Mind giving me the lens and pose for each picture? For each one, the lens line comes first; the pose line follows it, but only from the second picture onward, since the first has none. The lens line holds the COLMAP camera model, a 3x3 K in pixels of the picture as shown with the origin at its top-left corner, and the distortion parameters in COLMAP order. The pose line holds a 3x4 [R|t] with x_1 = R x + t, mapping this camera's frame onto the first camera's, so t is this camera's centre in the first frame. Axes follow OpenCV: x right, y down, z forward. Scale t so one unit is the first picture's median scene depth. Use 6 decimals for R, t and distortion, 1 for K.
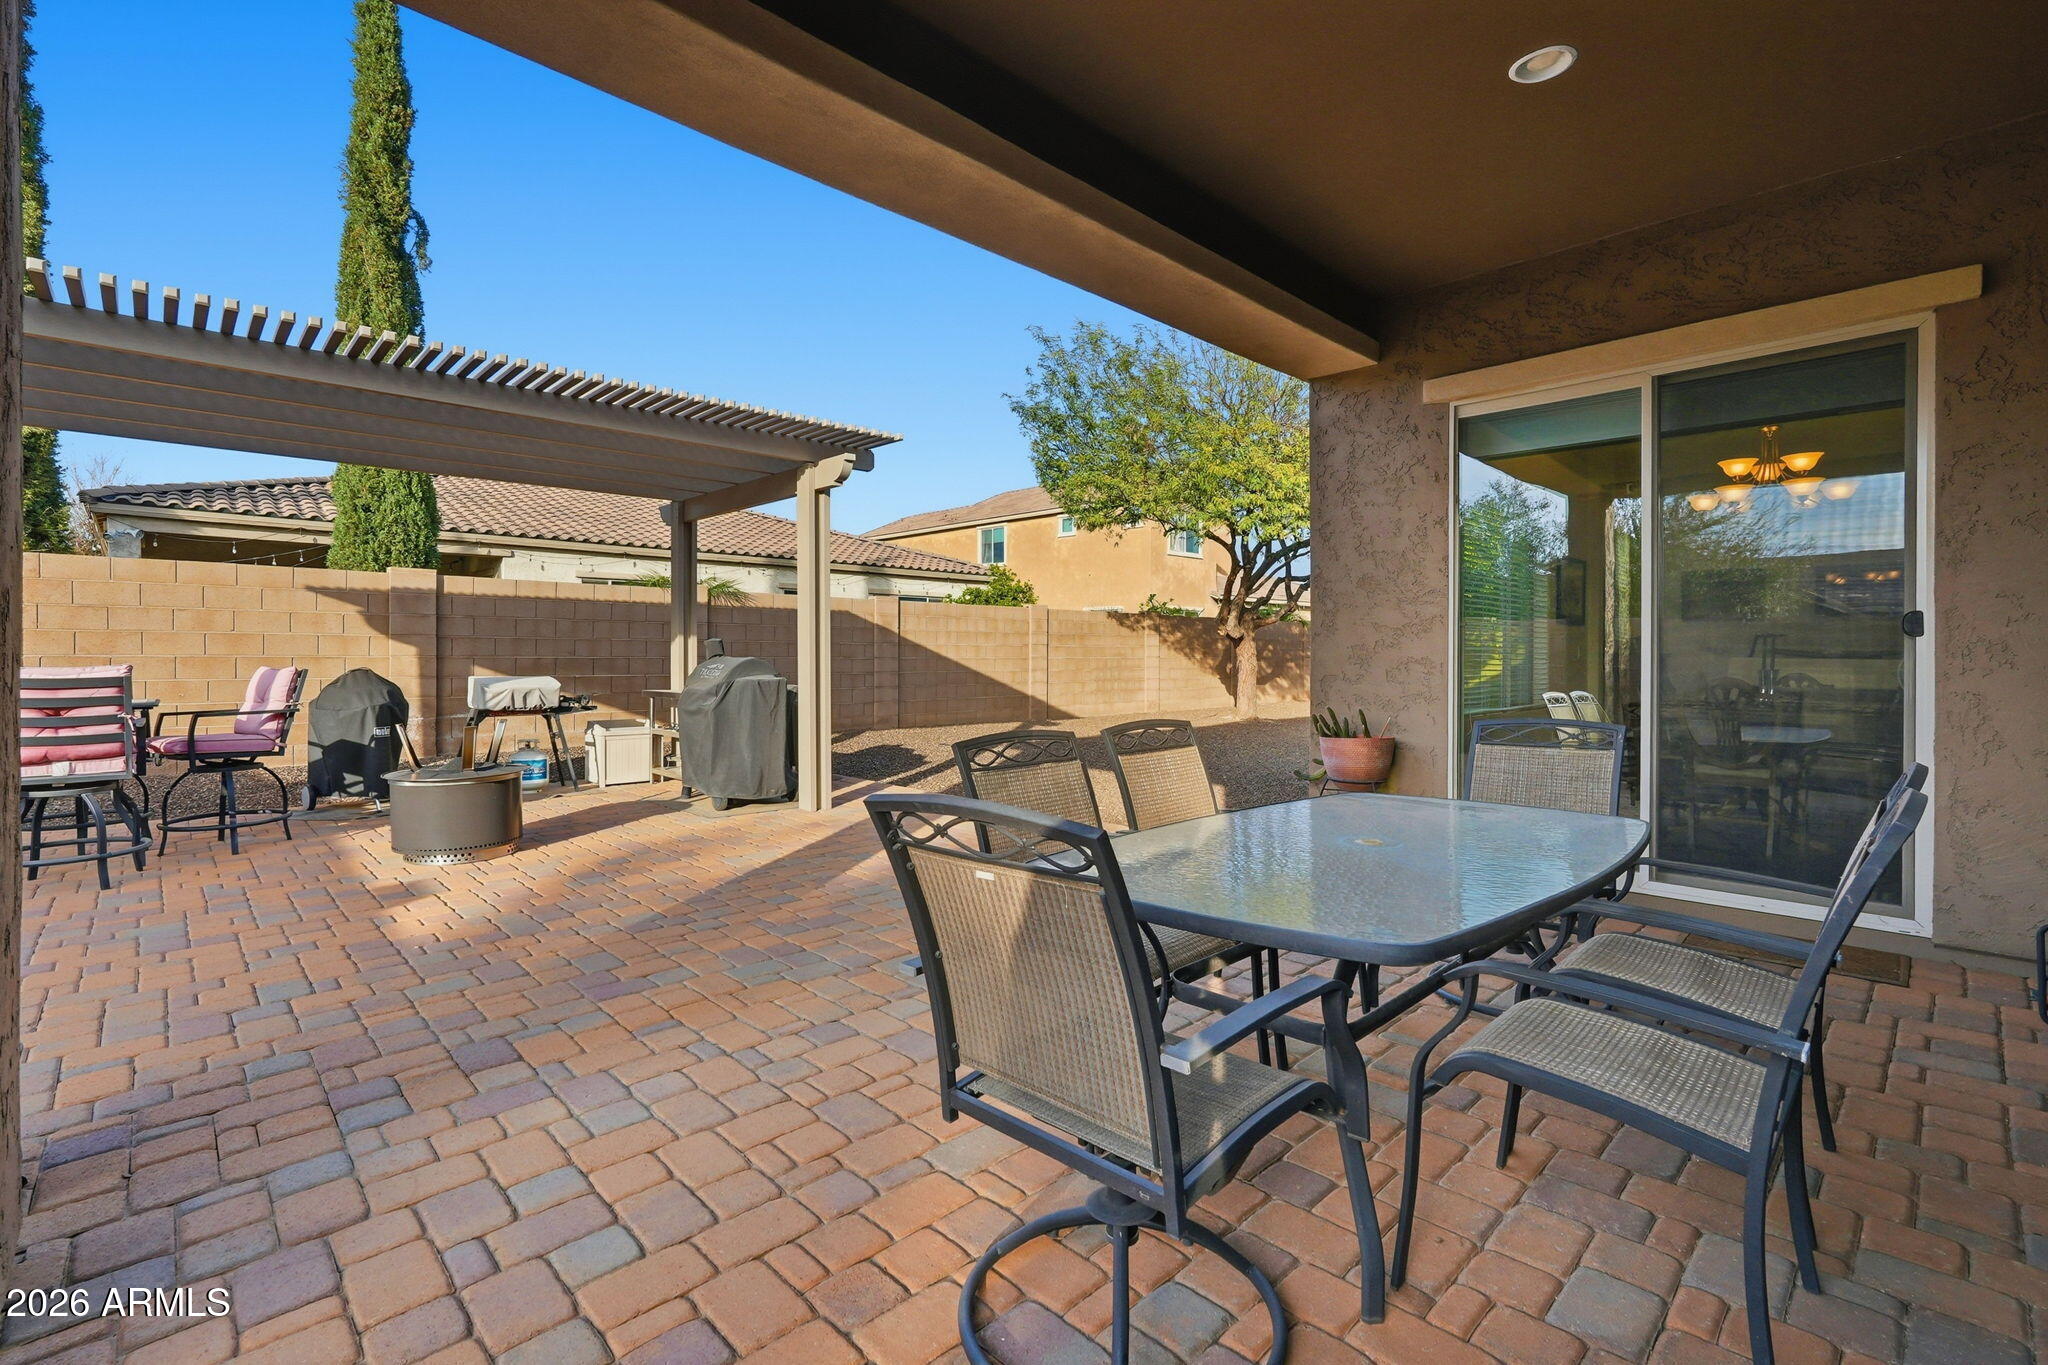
lens RADIAL K [[924.7, 0, 1006.3], [0, 924.7, 653.8], [0, 0, 1]] dist [-0.009230, 0.002128]
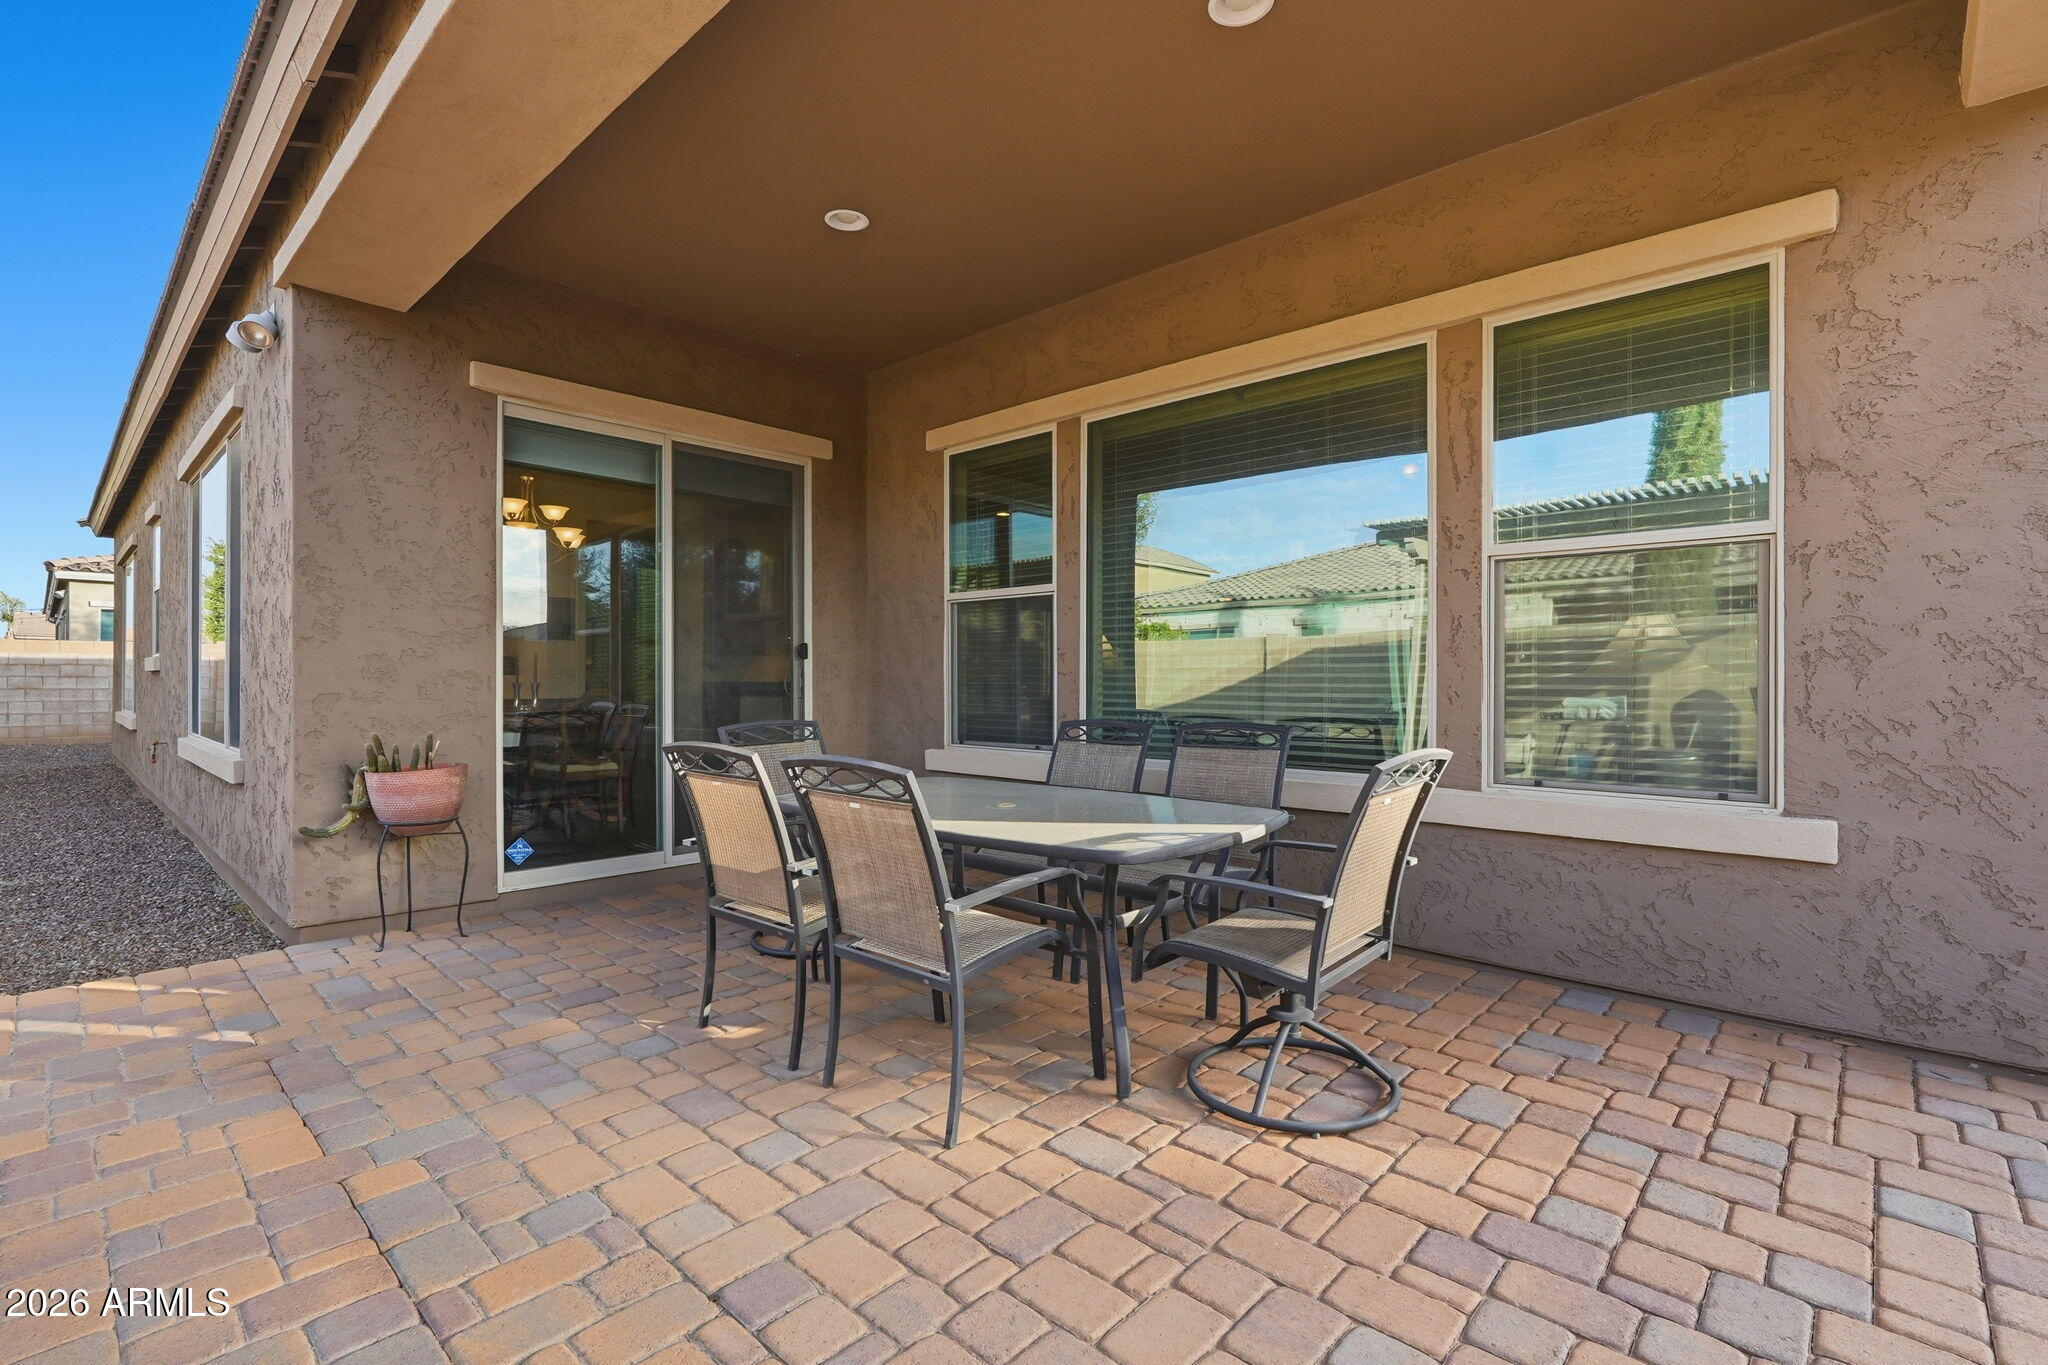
lens RADIAL K [[924.7, 0, 1034.8], [0, 924.7, 680.8], [0, 0, 1]] dist [-0.009230, 0.002128]
pose [[-0.067201, -0.005562, 0.997724, -0.476144], [-0.006383, 0.999966, 0.005145, 0.006150], [-0.997719, -0.006023, -0.067234, 0.518731]]
